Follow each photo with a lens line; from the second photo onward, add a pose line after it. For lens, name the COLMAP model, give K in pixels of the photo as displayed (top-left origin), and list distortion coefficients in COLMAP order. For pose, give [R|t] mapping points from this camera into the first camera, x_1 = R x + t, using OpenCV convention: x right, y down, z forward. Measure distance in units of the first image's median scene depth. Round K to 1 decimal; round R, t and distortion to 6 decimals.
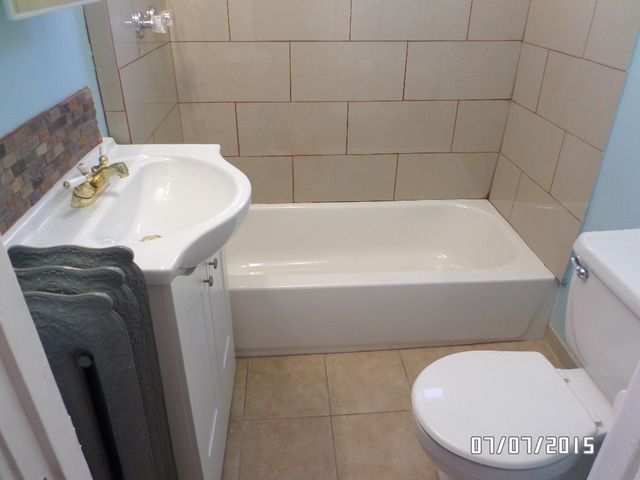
lens RADIAL K [[480.8, 0, 317.1], [0, 480.8, 239.1], [0, 0, 1]] dist [-0.005546, -0.016081]
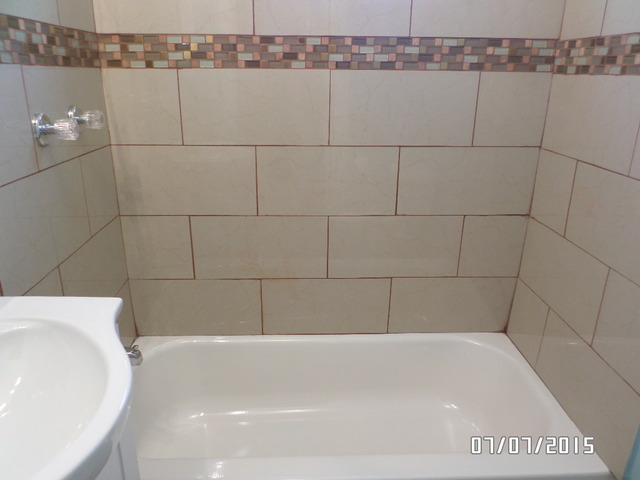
lens RADIAL K [[480.8, 0, 322.4], [0, 480.8, 240.0], [0, 0, 1]] dist [-0.005546, -0.016081]
pose [[0.999942, 0.009452, -0.005196, 0.059940], [-0.010170, 0.986705, -0.162202, -0.115231], [0.003593, 0.162245, 0.986744, 0.206190]]
